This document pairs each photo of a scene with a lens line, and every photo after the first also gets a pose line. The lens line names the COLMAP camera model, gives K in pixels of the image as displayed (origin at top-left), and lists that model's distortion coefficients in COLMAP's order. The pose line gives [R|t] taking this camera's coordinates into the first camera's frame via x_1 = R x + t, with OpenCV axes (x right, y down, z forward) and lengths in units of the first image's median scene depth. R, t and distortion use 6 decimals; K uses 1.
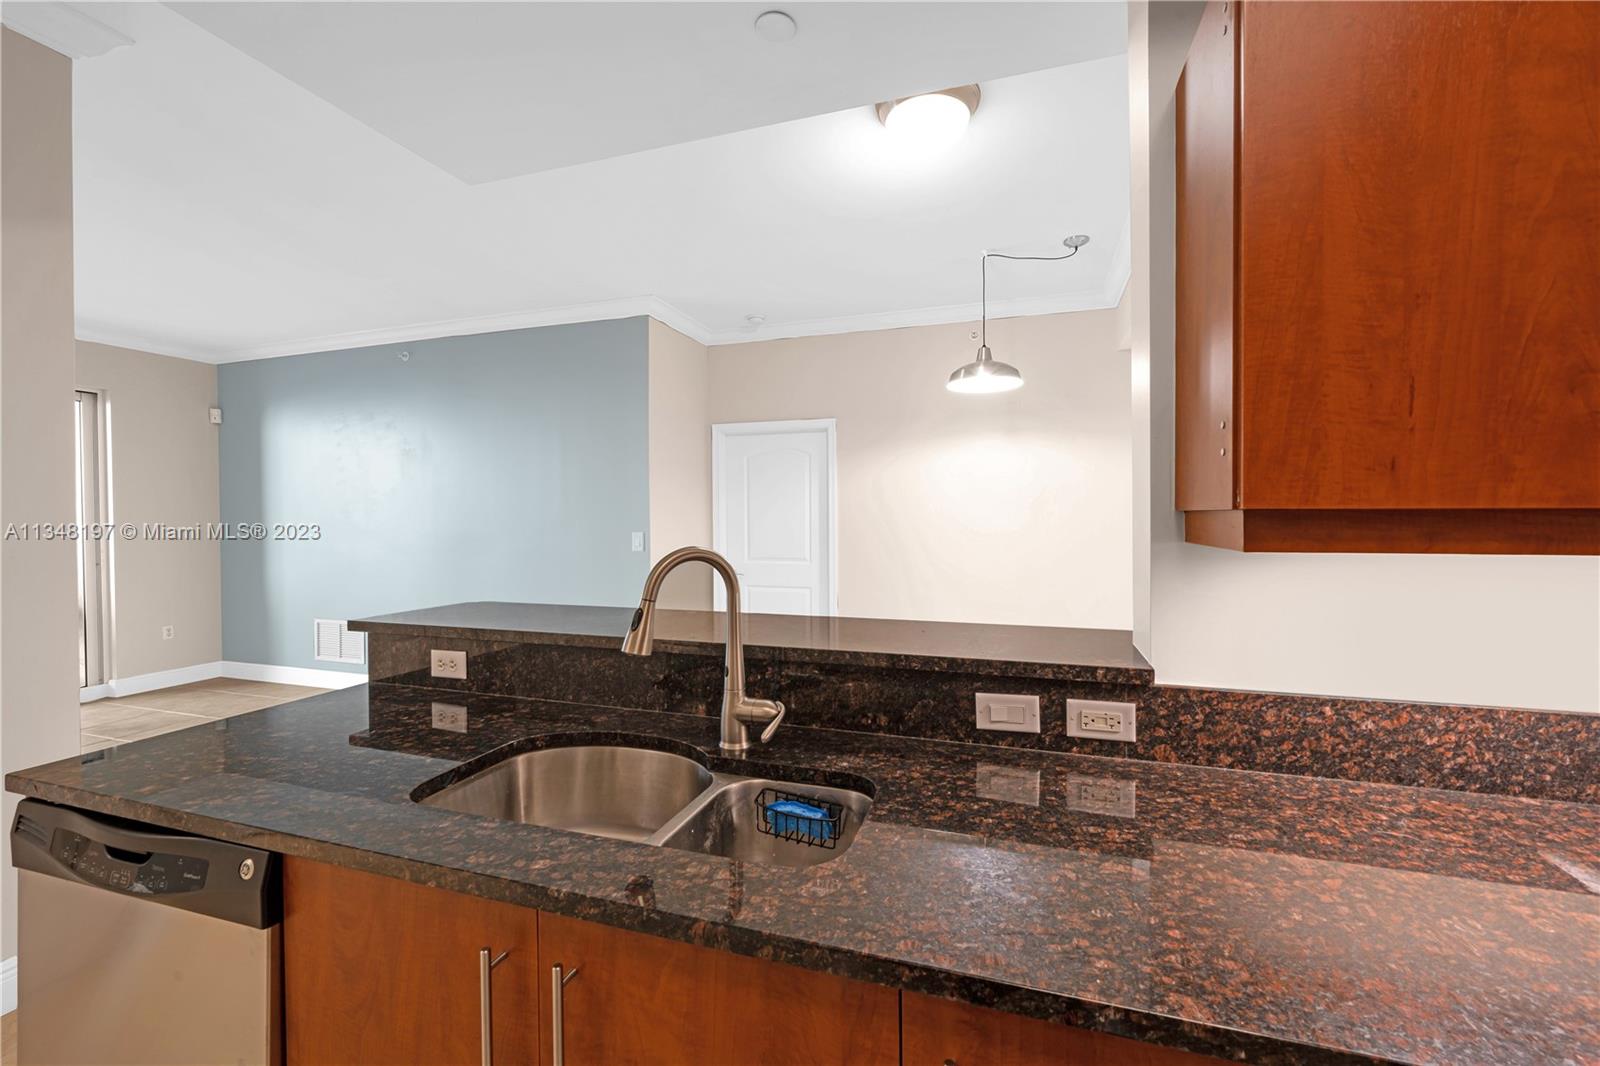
lens RADIAL K [[611.5, 0, 837.1], [0, 611.5, 532.4], [0, 0, 1]] dist [-0.005540, 0.000406]
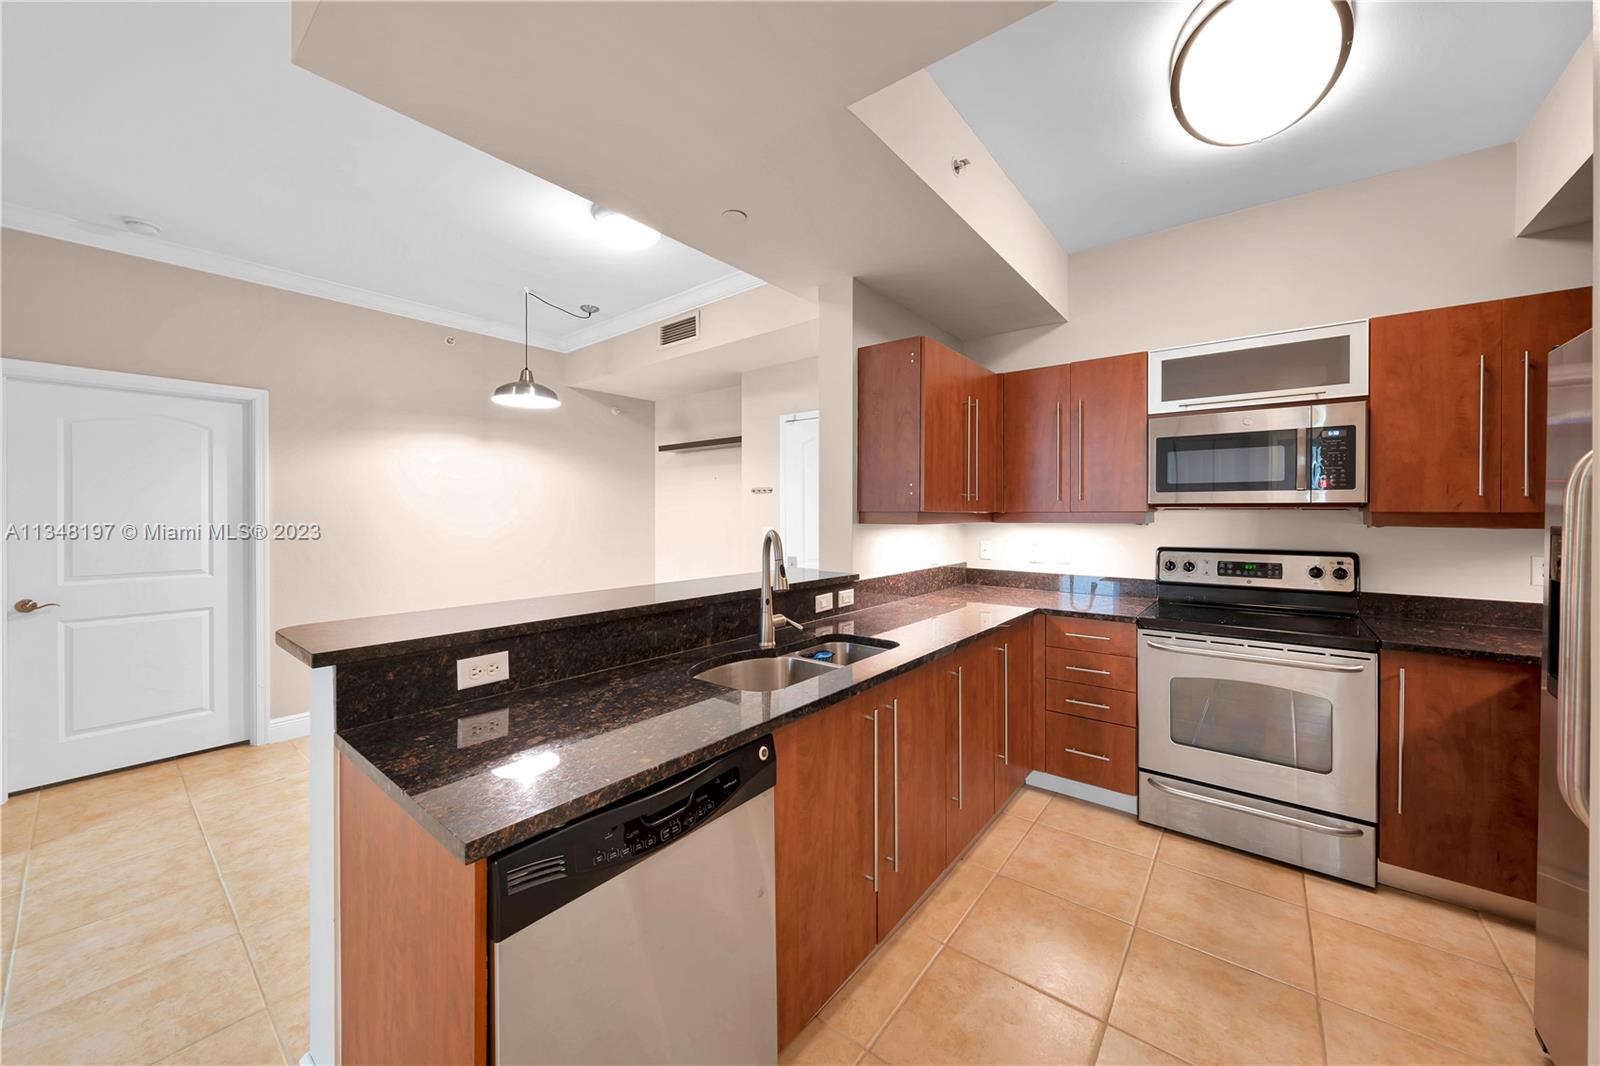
lens RADIAL K [[583.9, 0, 804.0], [0, 583.9, 511.8], [0, 0, 1]] dist [-0.002001, -0.000166]
pose [[0.382045, 0.005068, 0.924130, -1.692444], [0.023145, 0.999619, -0.015051, -0.002316], [-0.923854, 0.027139, 0.381782, 0.253147]]
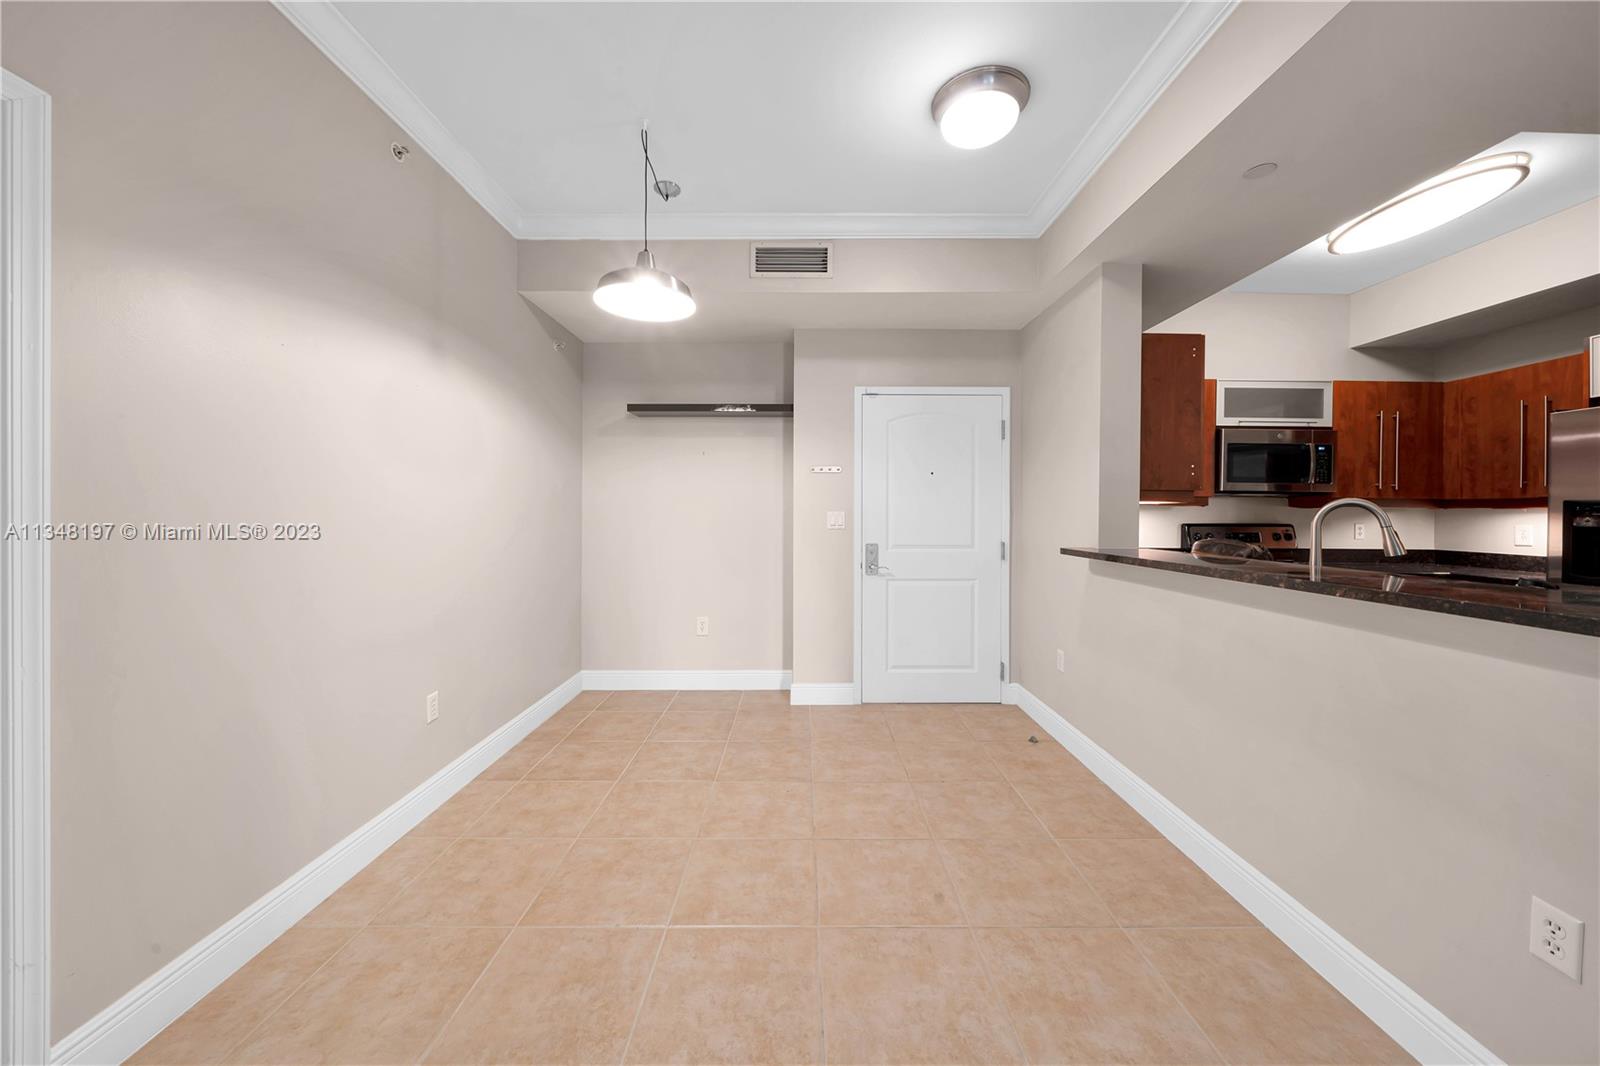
lens RADIAL K [[558.1, 0, 801.2], [0, 558.1, 513.9], [0, 0, 1]] dist [-0.005853, 0.000270]
pose [[-0.280897, 0.000108, 0.959738, -1.291225], [0.020283, 0.999777, 0.005824, 0.023595], [-0.959524, 0.021103, -0.280836, 2.900155]]
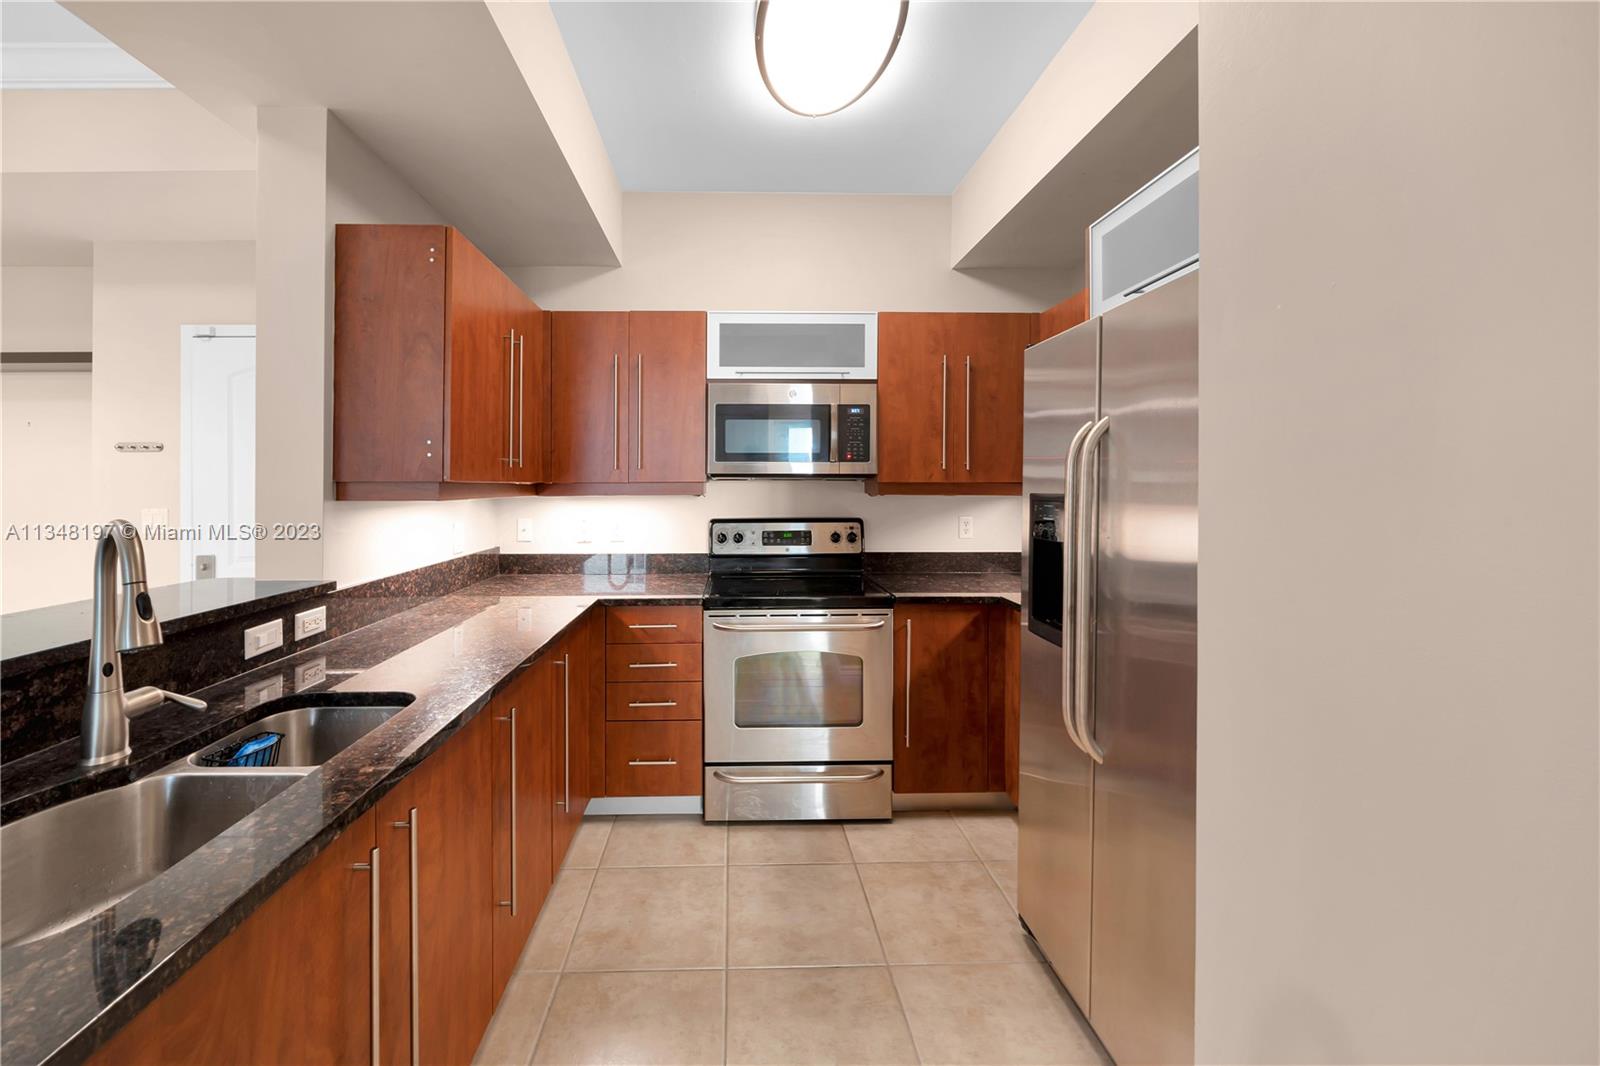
lens RADIAL K [[611.5, 0, 751.7], [0, 611.5, 479.5], [0, 0, 1]] dist [-0.005540, 0.000406]
pose [[-0.297232, 0.011147, 0.954740, -1.245069], [0.028312, 0.999595, -0.002856, -0.005255], [-0.954386, 0.026182, -0.297427, 0.394297]]
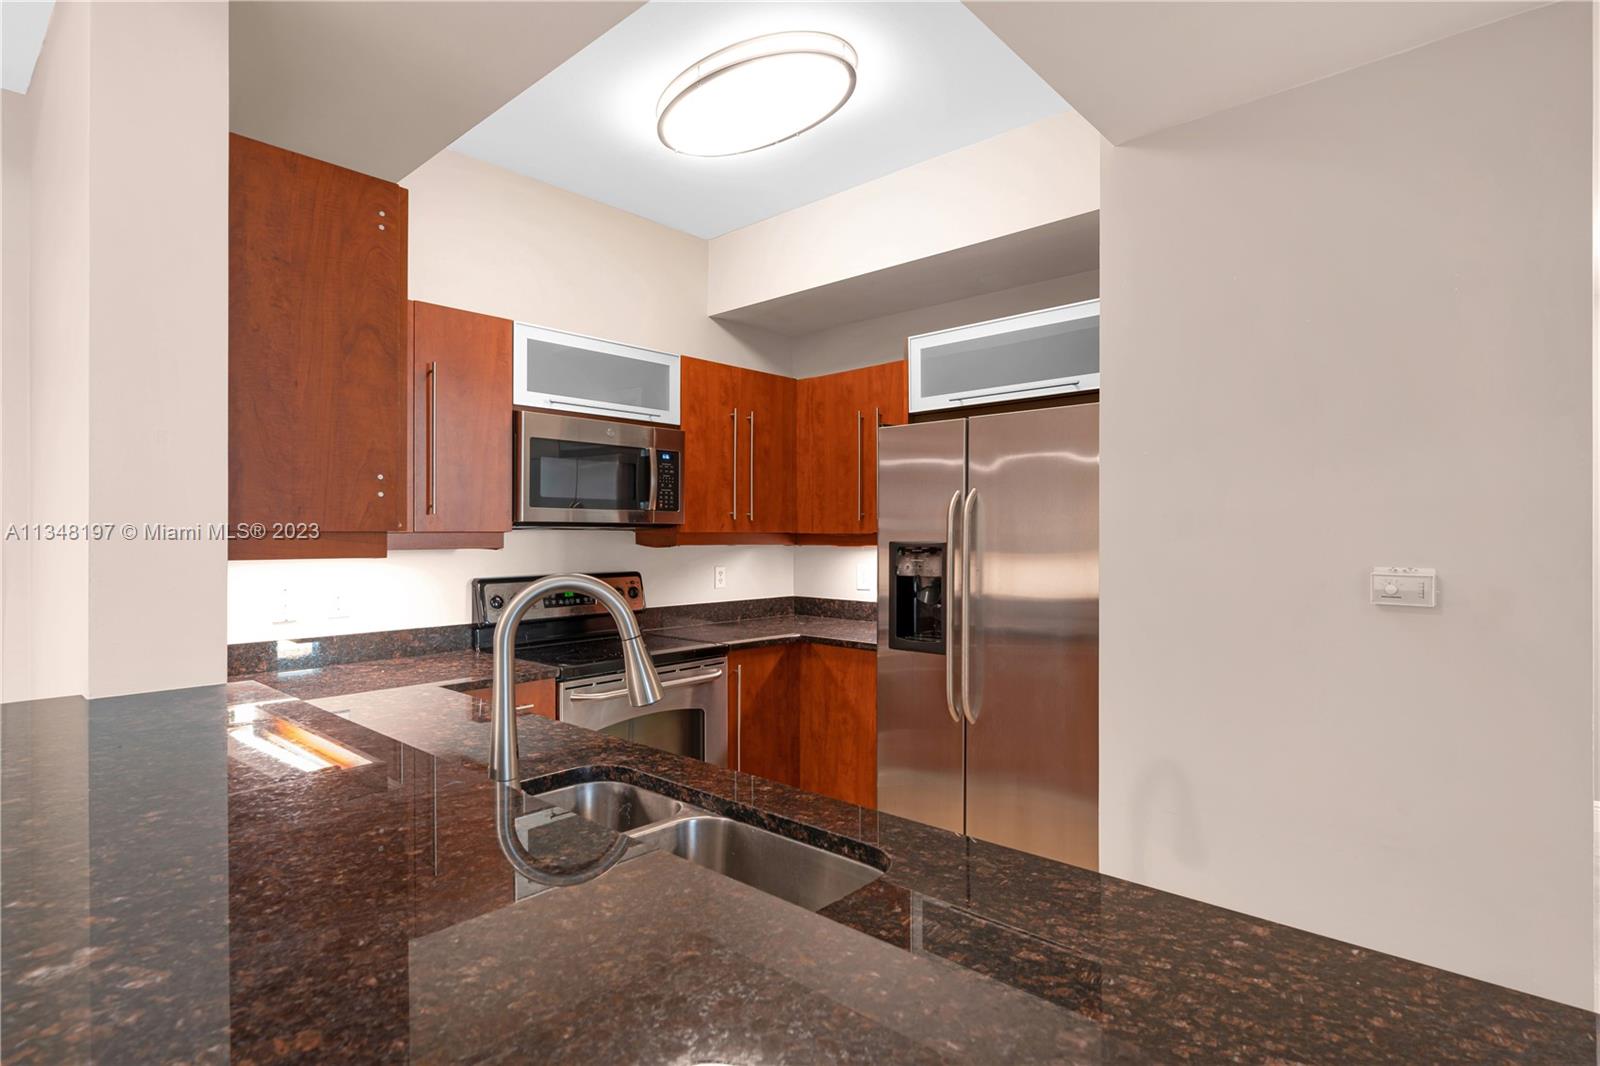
lens RADIAL K [[818.4, 0, 817.0], [0, 818.4, 534.3], [0, 0, 1]] dist [0.003381, -0.000762]
pose [[-0.903404, 0.004531, 0.428767, -0.905630], [0.016993, 0.999537, 0.025241, -0.047177], [-0.428454, 0.030089, -0.903062, 1.719958]]
